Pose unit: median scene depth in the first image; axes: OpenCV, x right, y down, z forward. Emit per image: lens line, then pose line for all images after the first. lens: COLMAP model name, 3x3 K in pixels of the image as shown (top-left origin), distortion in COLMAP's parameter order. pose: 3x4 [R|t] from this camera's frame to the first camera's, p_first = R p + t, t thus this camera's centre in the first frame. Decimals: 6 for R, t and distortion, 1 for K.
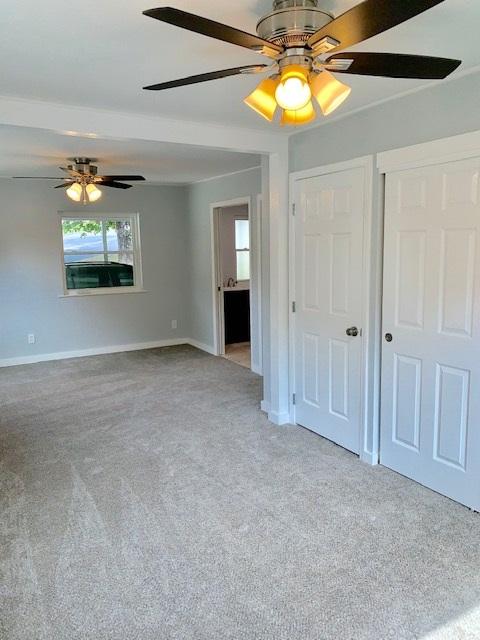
lens RADIAL K [[492.1, 0, 239.0], [0, 492.1, 317.2], [0, 0, 1]] dist [0.063095, -0.017726]
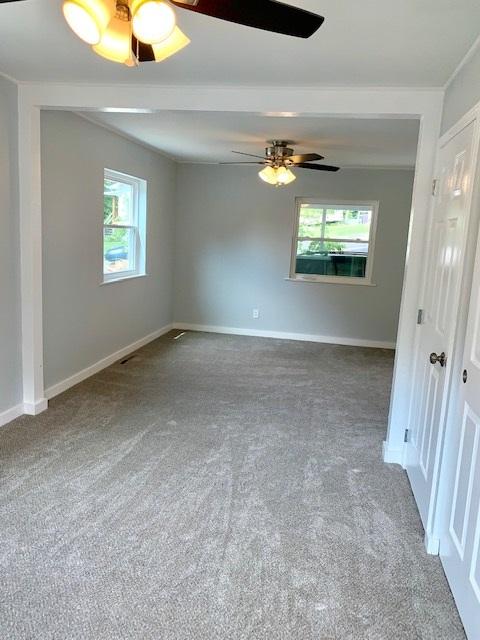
lens RADIAL K [[492.1, 0, 240.6], [0, 492.1, 320.2], [0, 0, 1]] dist [0.063095, -0.017726]
pose [[0.753770, 0.171715, -0.634306, 0.332854], [-0.161530, 0.984056, 0.074444, -0.024848], [0.636976, 0.046346, 0.769489, 0.199775]]
